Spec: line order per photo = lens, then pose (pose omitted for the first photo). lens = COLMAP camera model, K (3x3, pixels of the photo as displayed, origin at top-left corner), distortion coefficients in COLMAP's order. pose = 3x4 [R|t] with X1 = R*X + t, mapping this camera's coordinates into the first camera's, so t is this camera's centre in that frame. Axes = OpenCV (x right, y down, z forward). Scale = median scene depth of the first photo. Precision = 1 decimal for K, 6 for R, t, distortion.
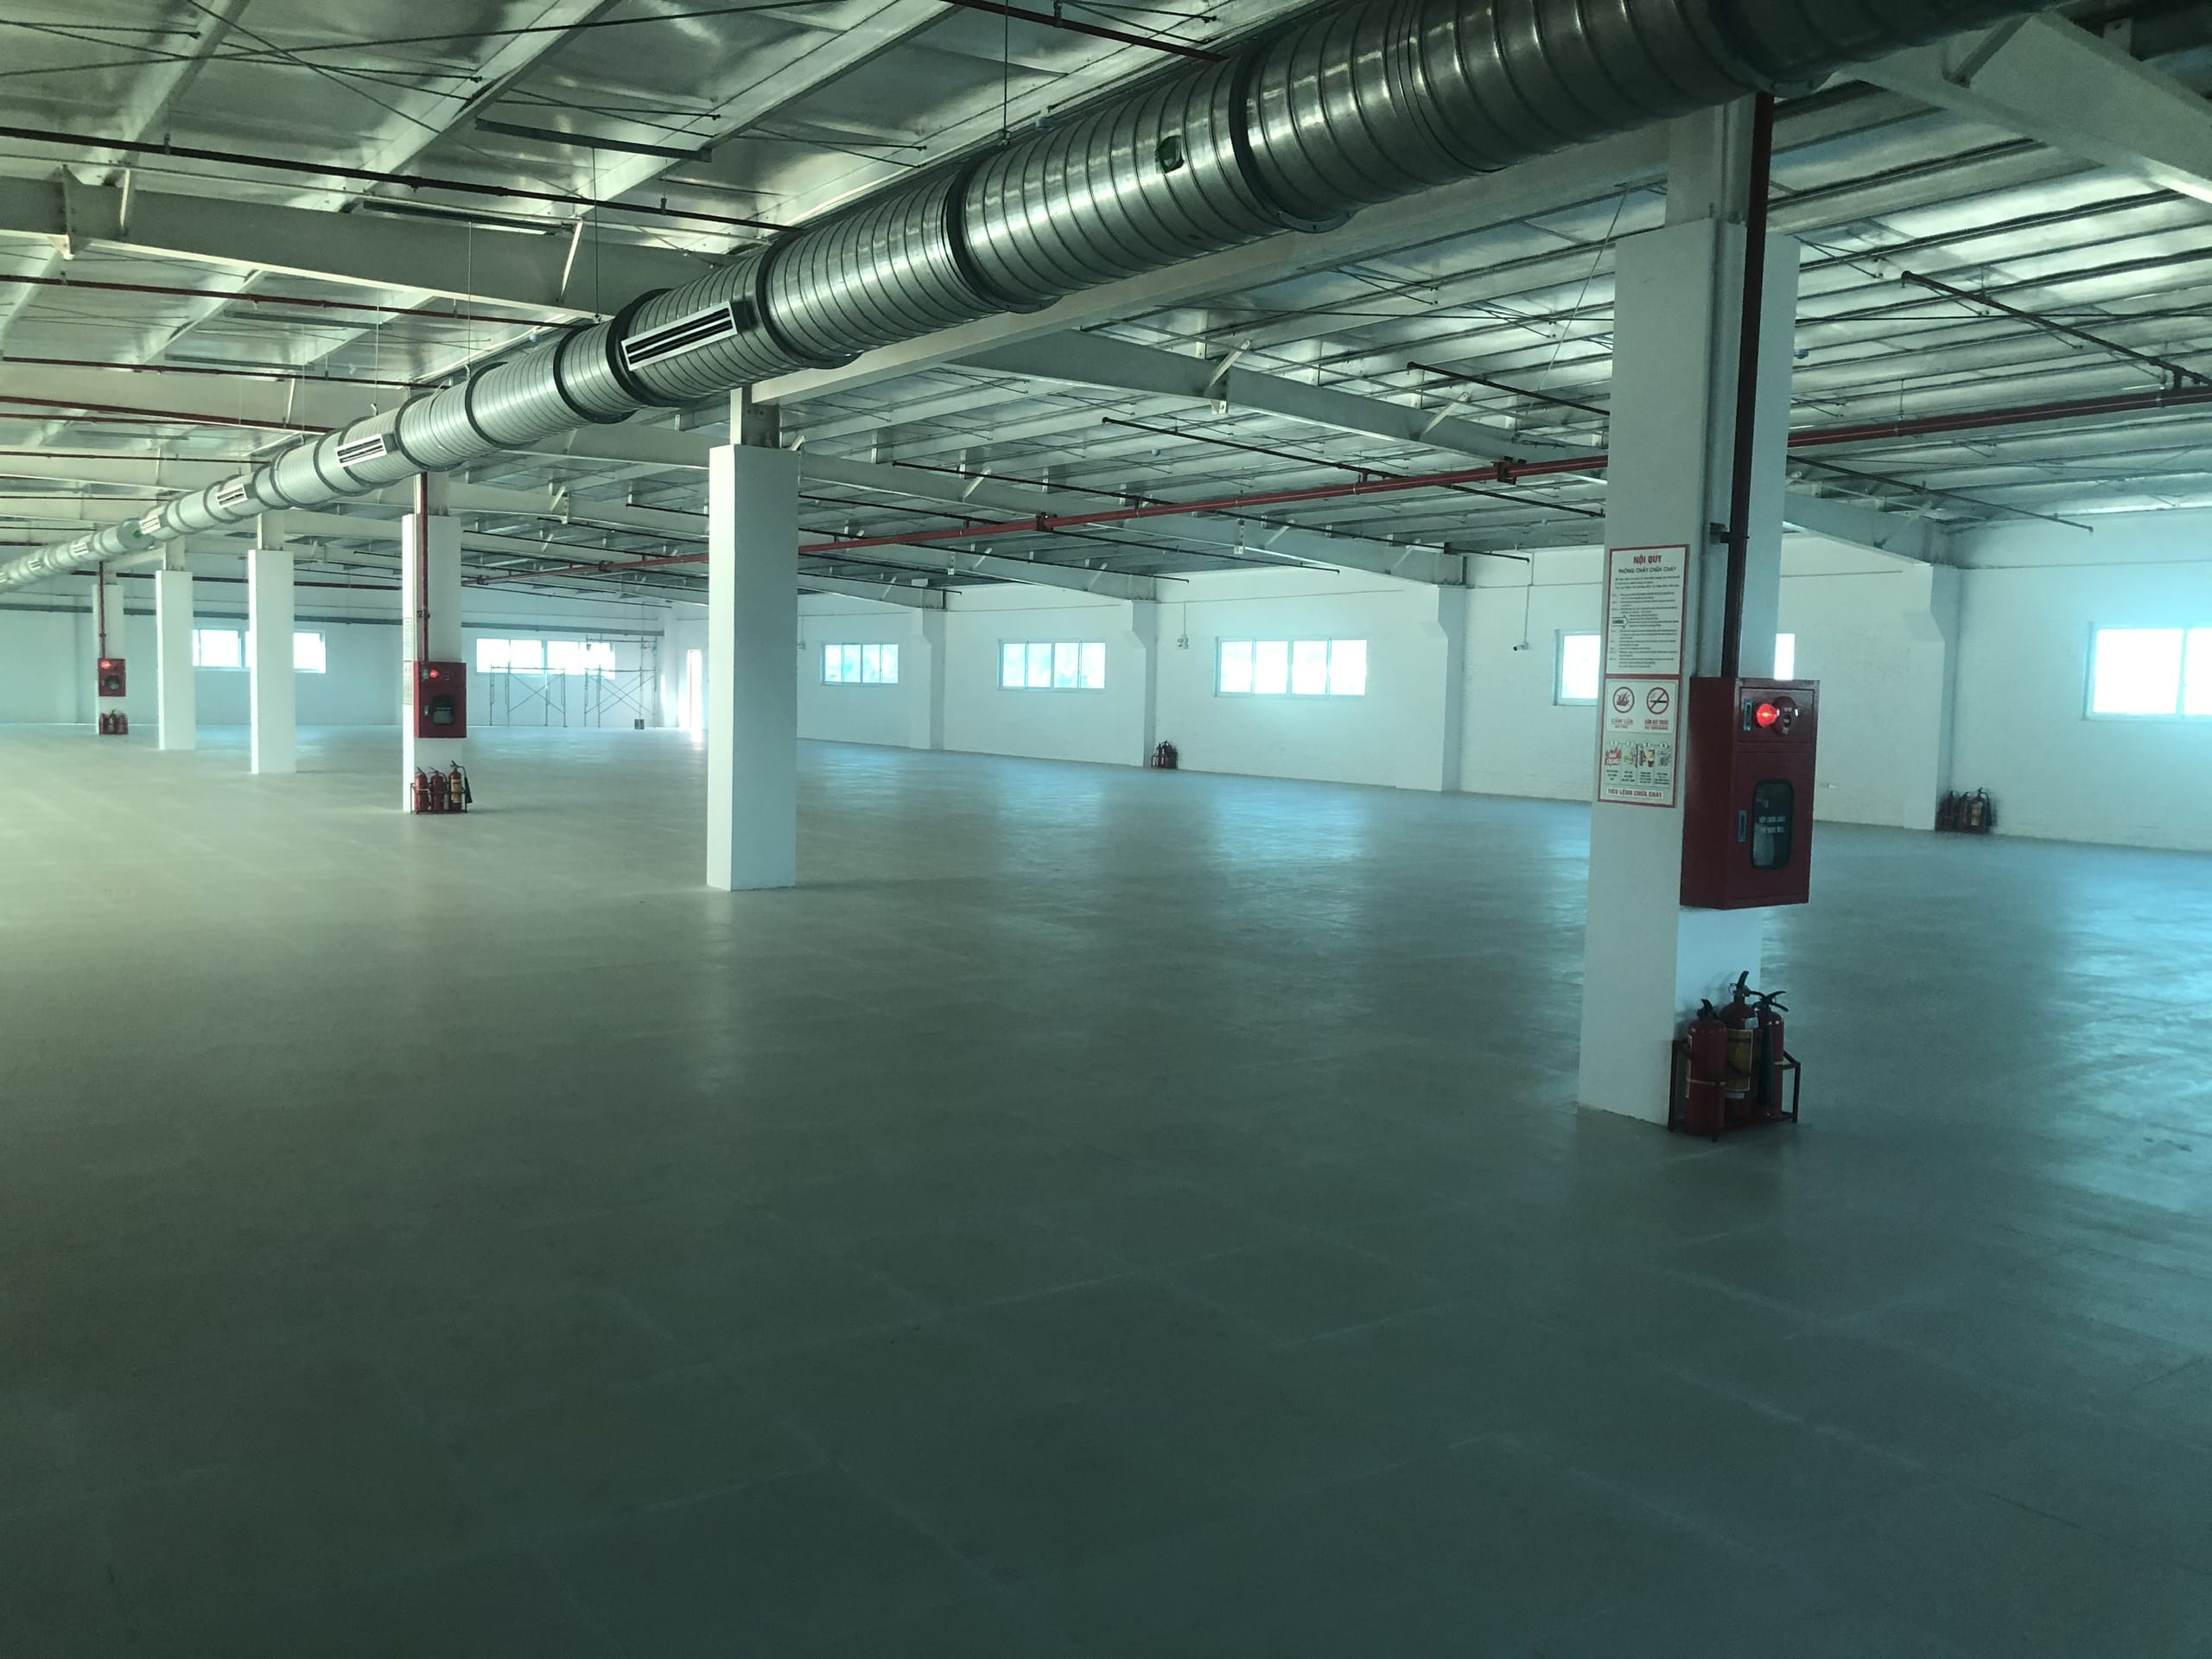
lens RADIAL K [[1787.0, 0, 1106.0], [0, 1787.0, 829.5], [0, 0, 1]] dist [-0.002398, -0.000785]
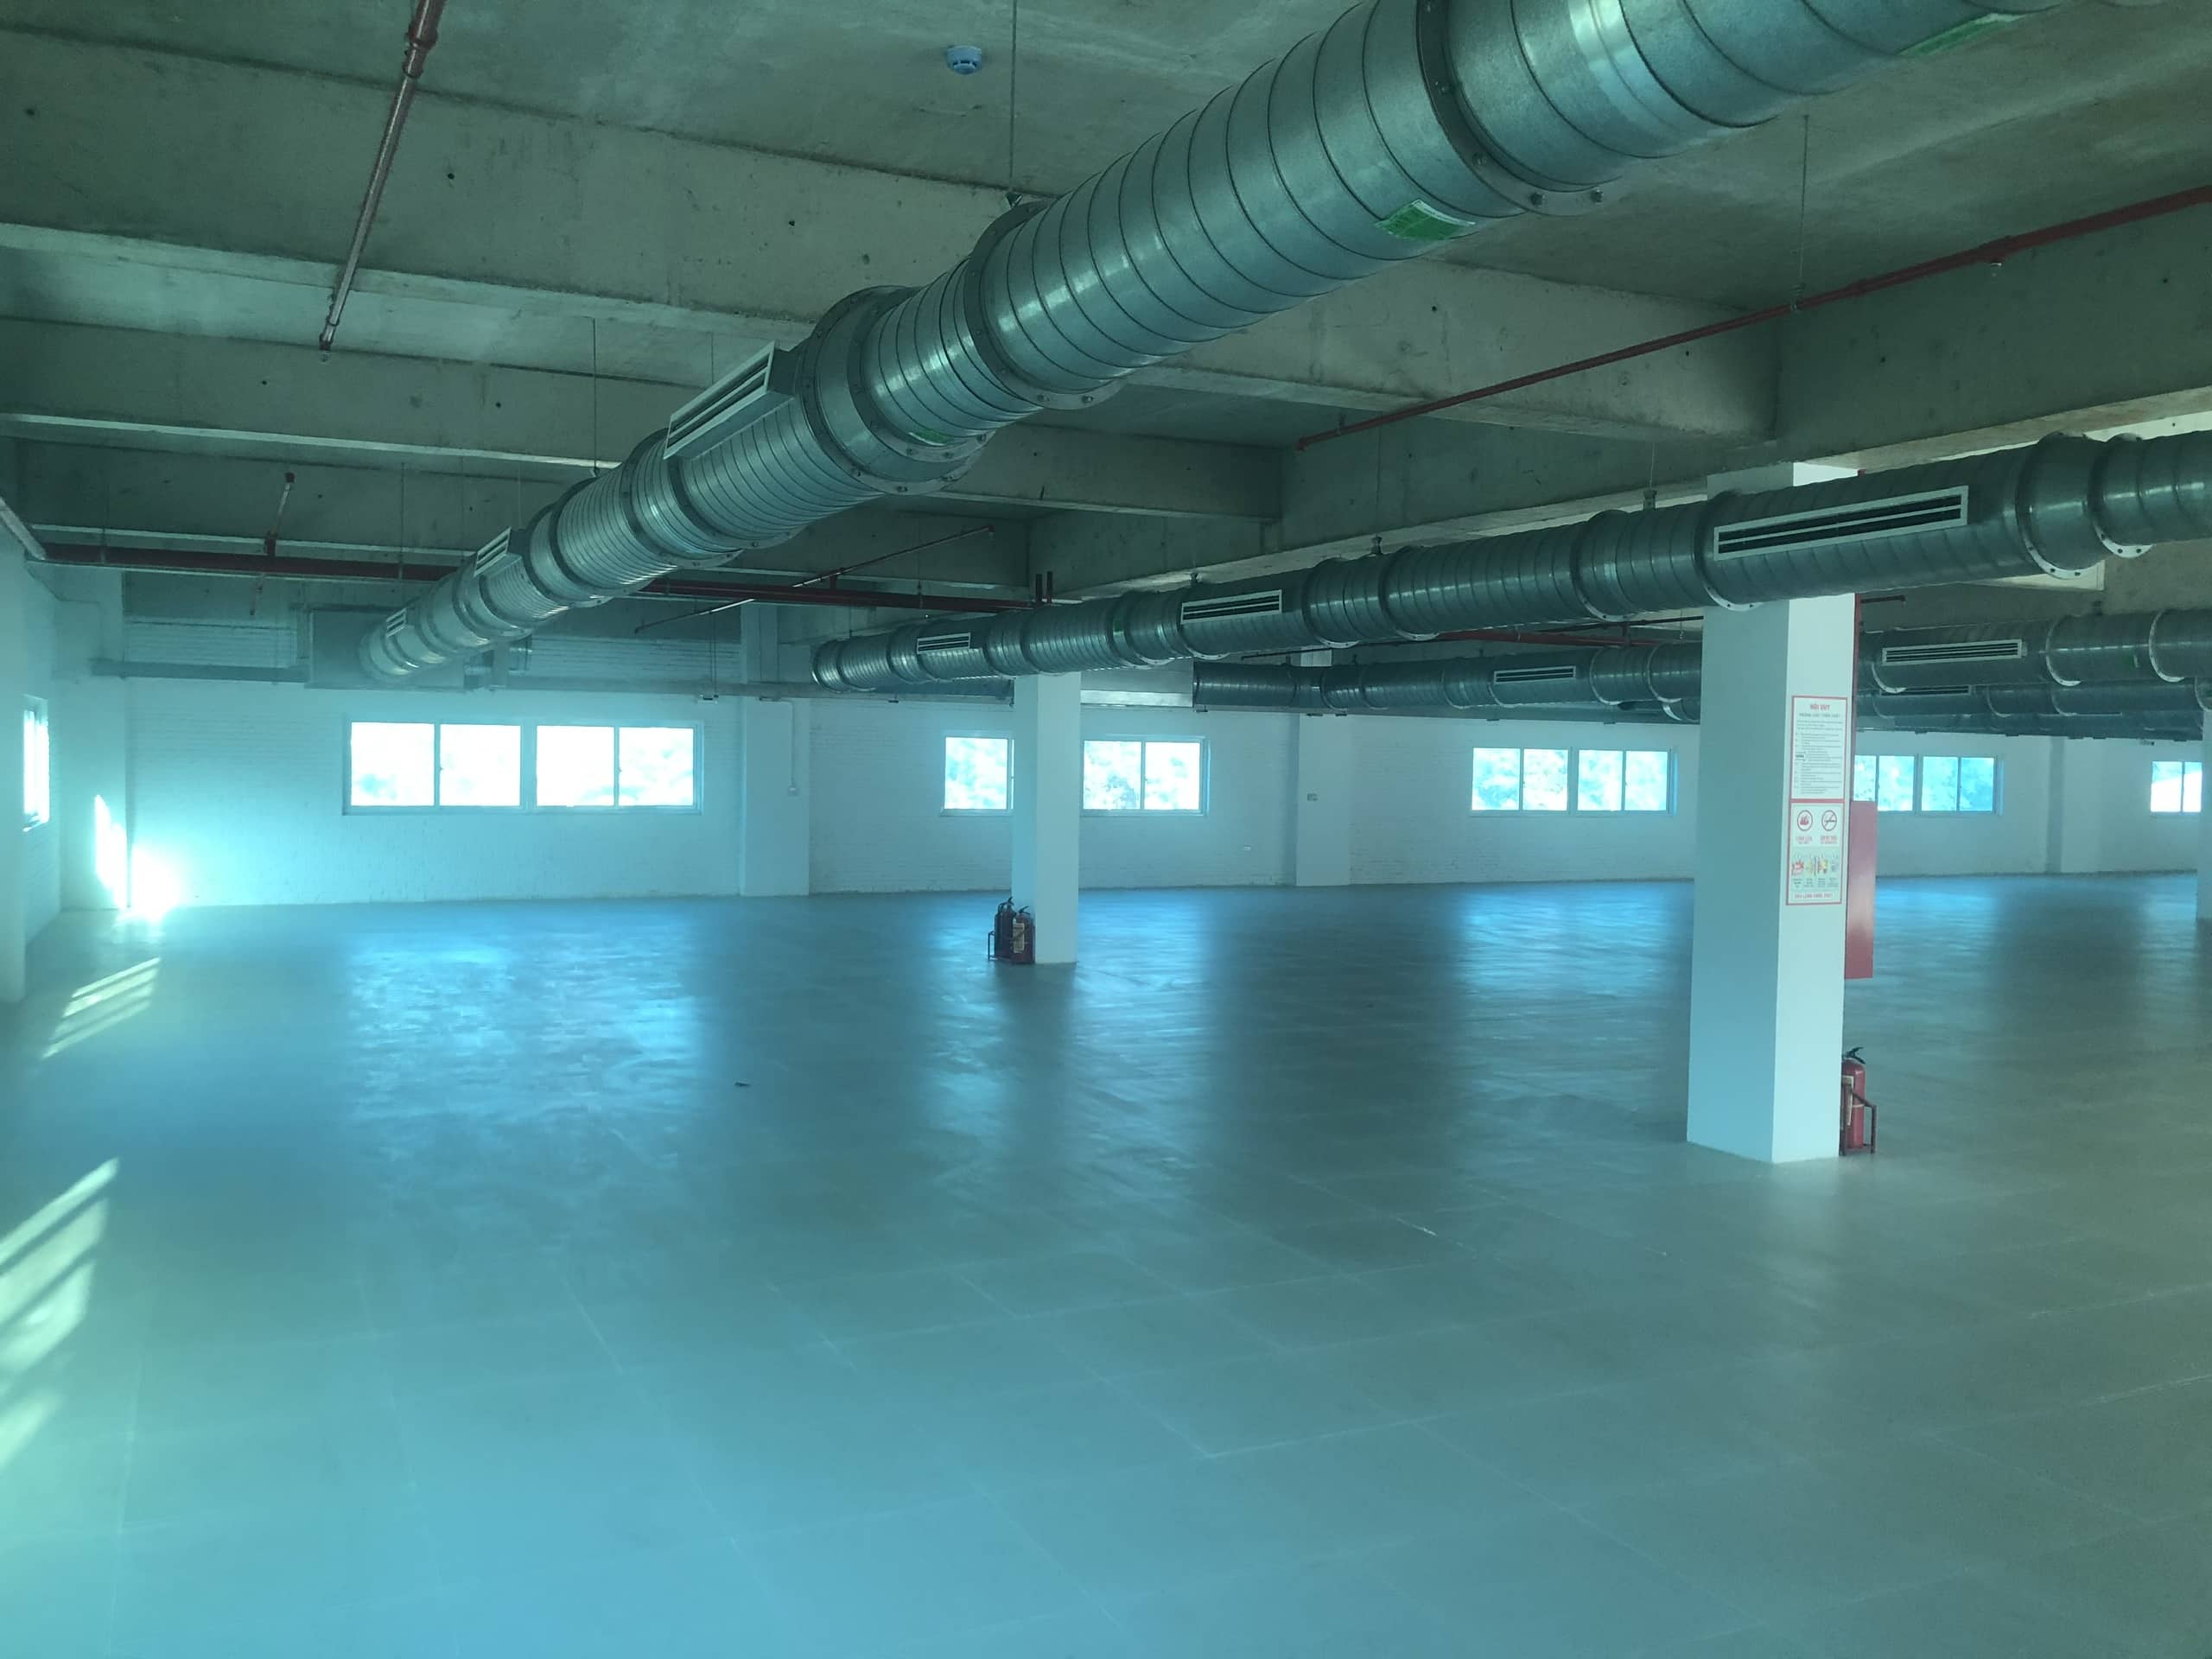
lens RADIAL K [[1787.0, 0, 1106.0], [0, 1787.0, 829.5], [0, 0, 1]] dist [-0.002398, -0.000785]
pose [[0.169470, -0.035799, 0.984885, -0.988372], [0.066180, 0.997498, 0.024870, -0.127832], [-0.983311, 0.060965, 0.171415, 1.258968]]
